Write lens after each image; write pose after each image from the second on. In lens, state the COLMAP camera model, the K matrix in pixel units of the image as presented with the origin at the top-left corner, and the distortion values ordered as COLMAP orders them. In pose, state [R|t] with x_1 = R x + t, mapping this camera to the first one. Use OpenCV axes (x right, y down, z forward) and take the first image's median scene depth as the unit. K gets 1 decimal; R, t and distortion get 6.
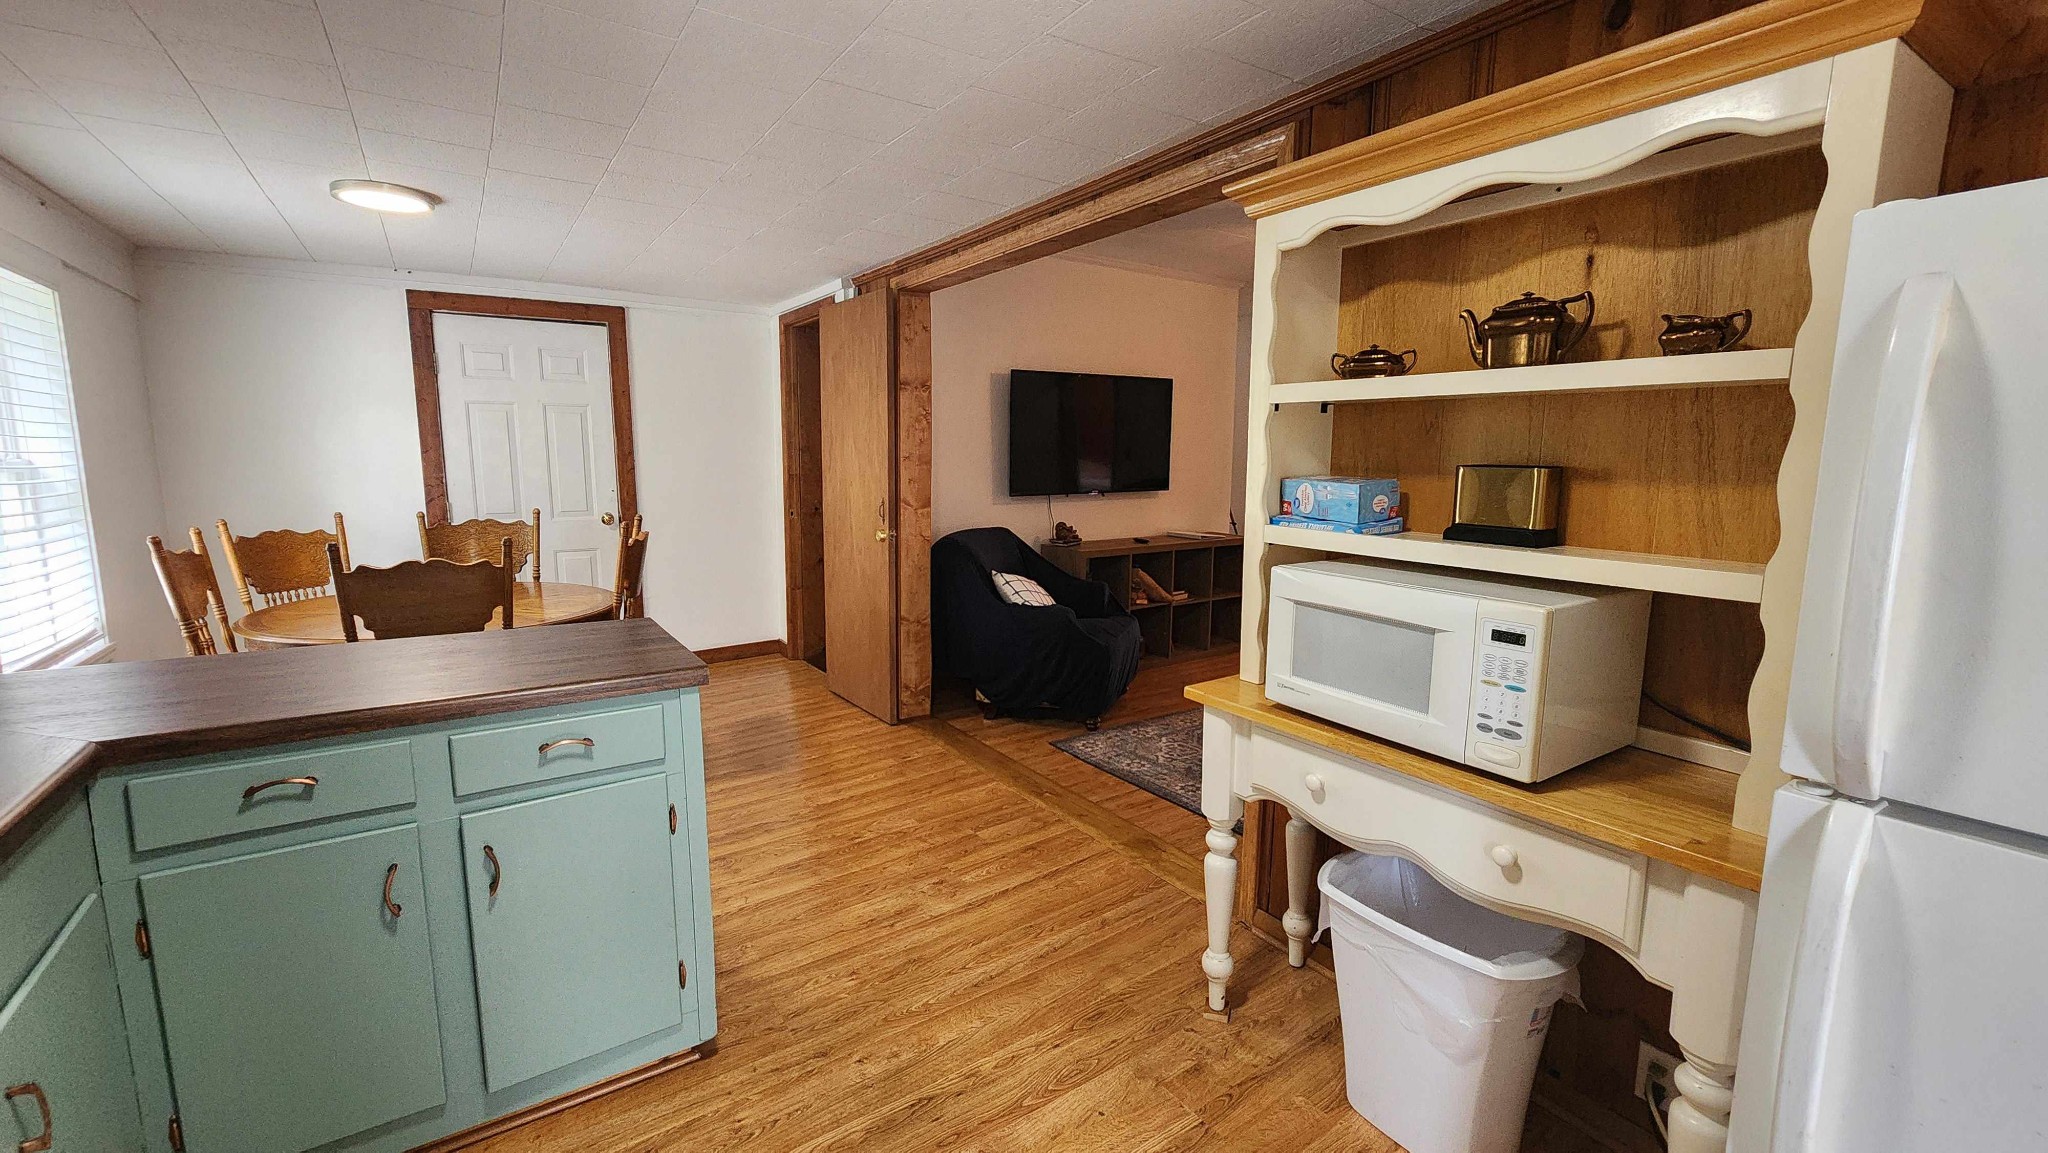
lens RADIAL K [[844.6, 0, 1026.1], [0, 844.6, 575.8], [0, 0, 1]] dist [0.000937, 0.000479]
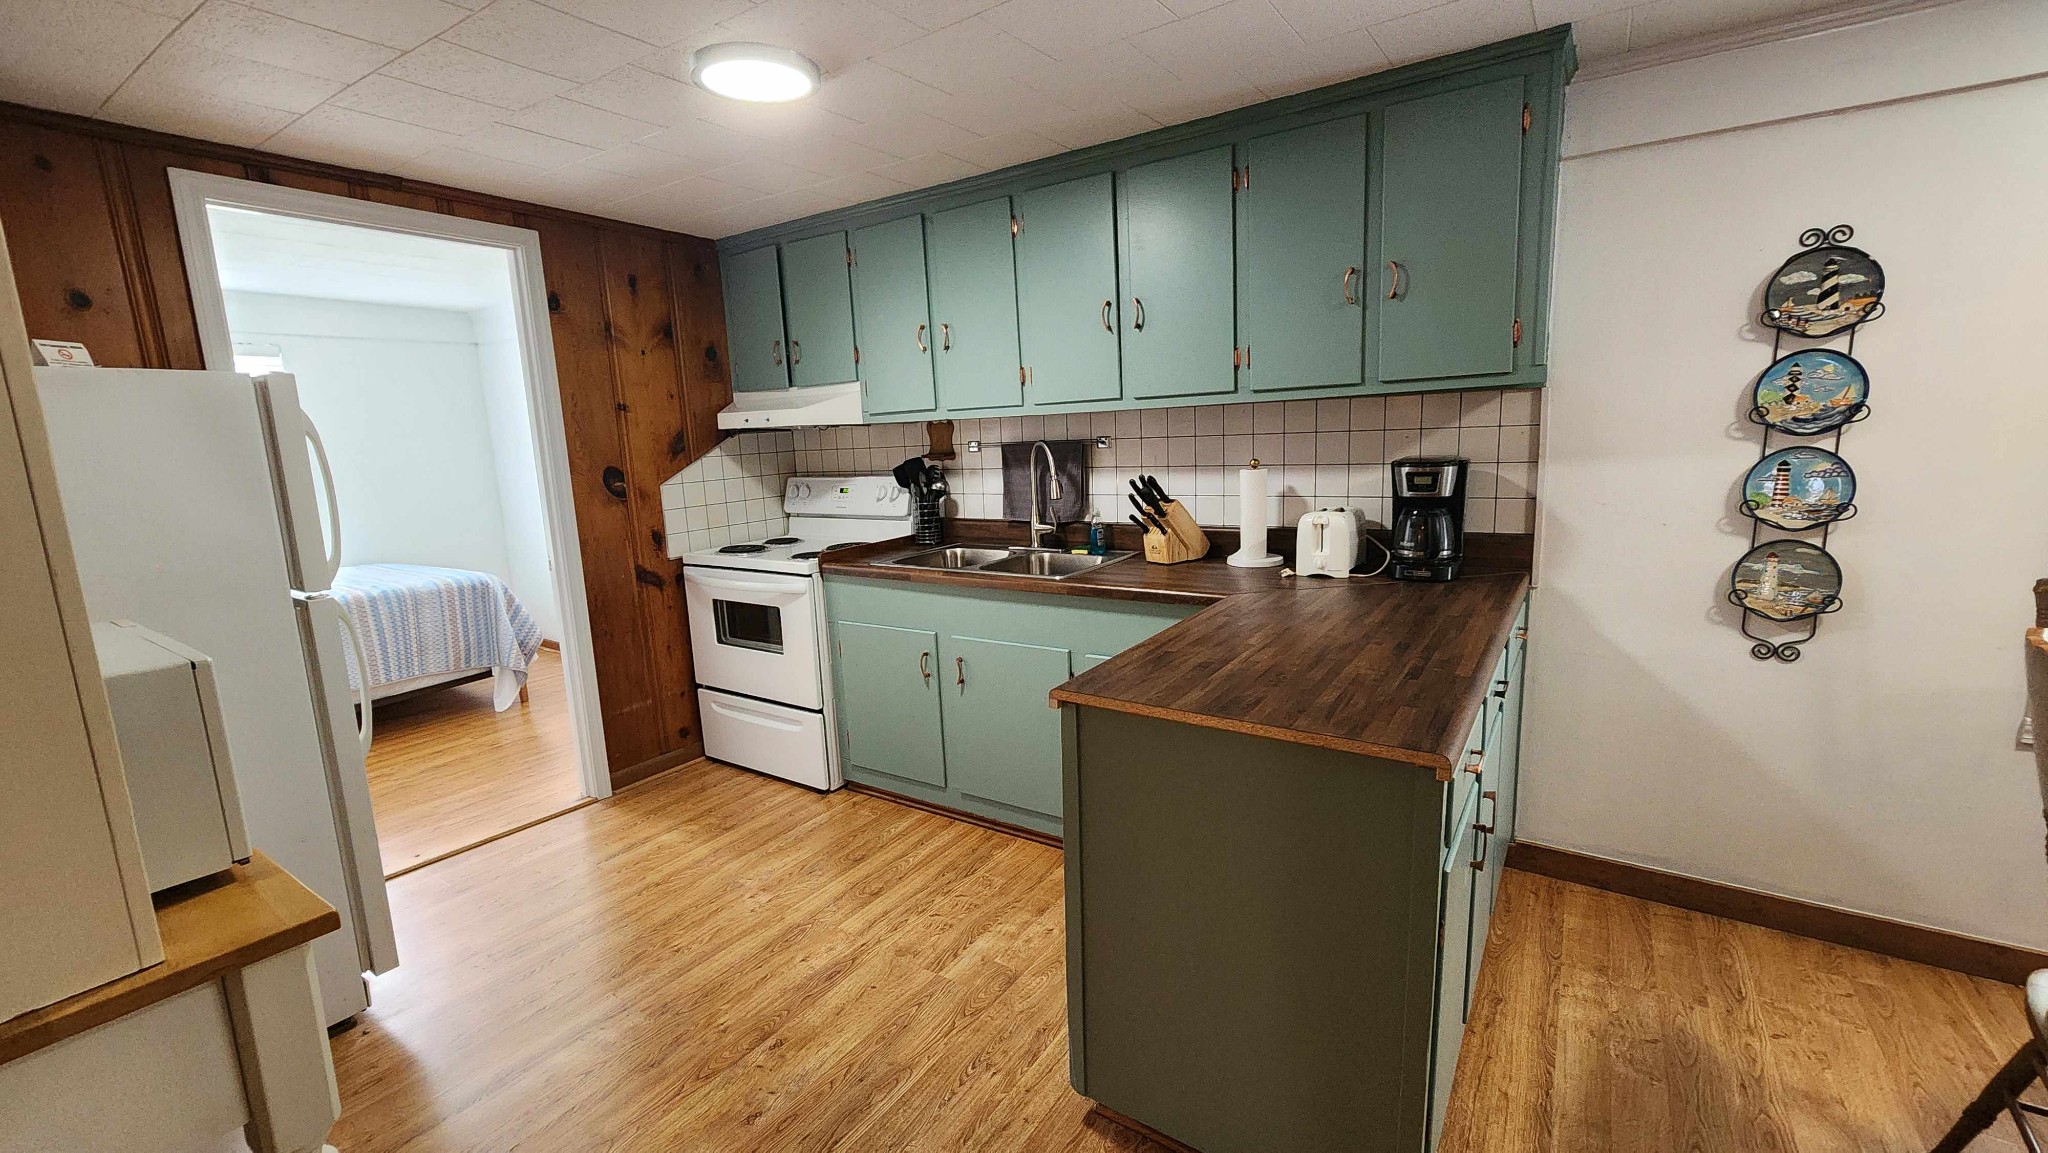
lens RADIAL K [[844.6, 0, 1026.1], [0, 844.6, 575.8], [0, 0, 1]] dist [0.000937, 0.000479]
pose [[-0.925647, 0.096861, -0.365780, -0.024417], [-0.020451, 0.952461, 0.303973, -0.137654], [0.377835, 0.288852, -0.879662, 0.891720]]
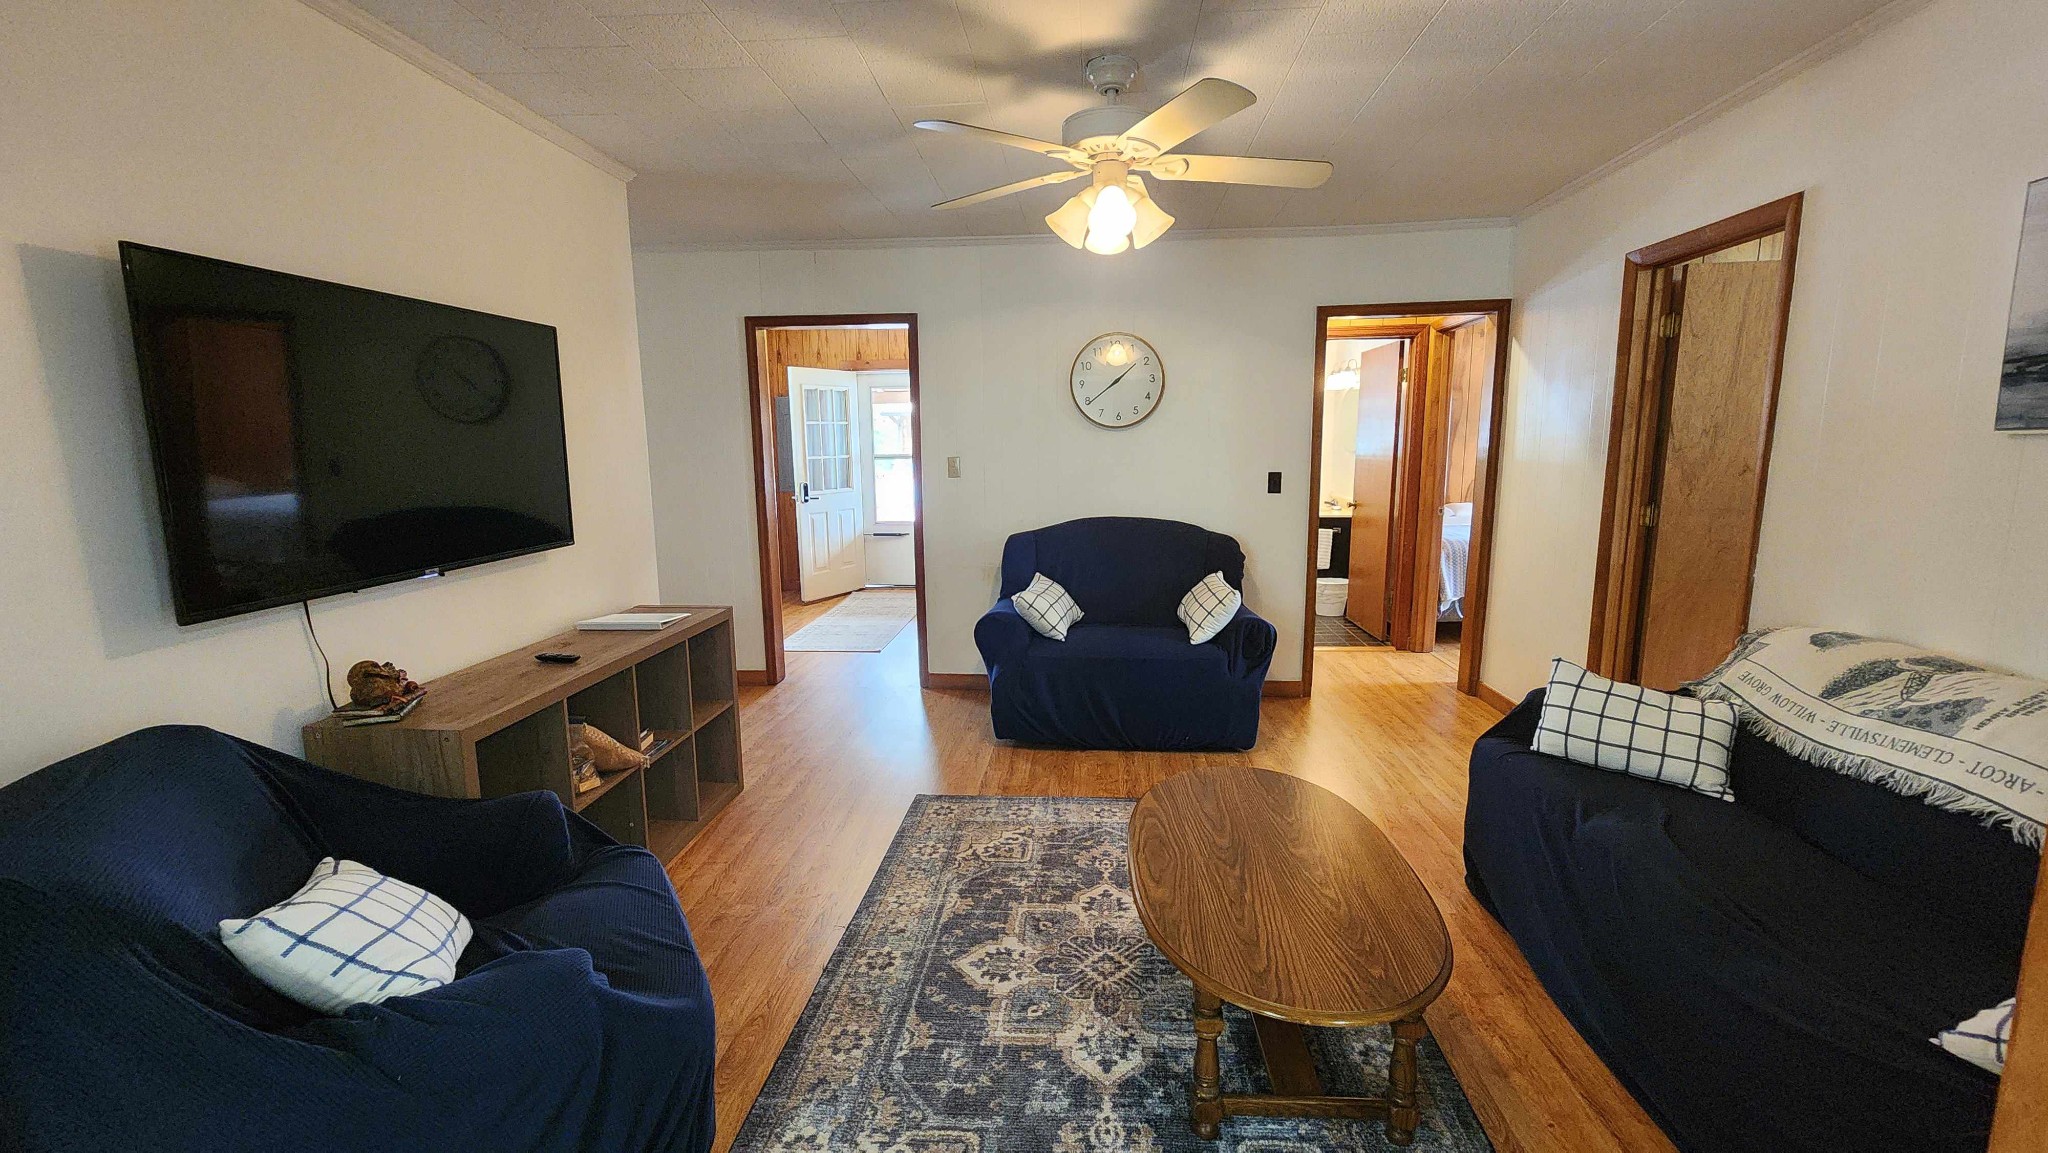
lens RADIAL K [[844.6, 0, 1026.1], [0, 844.6, 575.8], [0, 0, 1]] dist [0.000937, 0.000479]
pose [[0.629148, -0.136241, 0.765252, -0.089094], [0.131357, 0.988995, 0.068081, -0.131581], [-0.766106, 0.057688, 0.640120, 0.743998]]
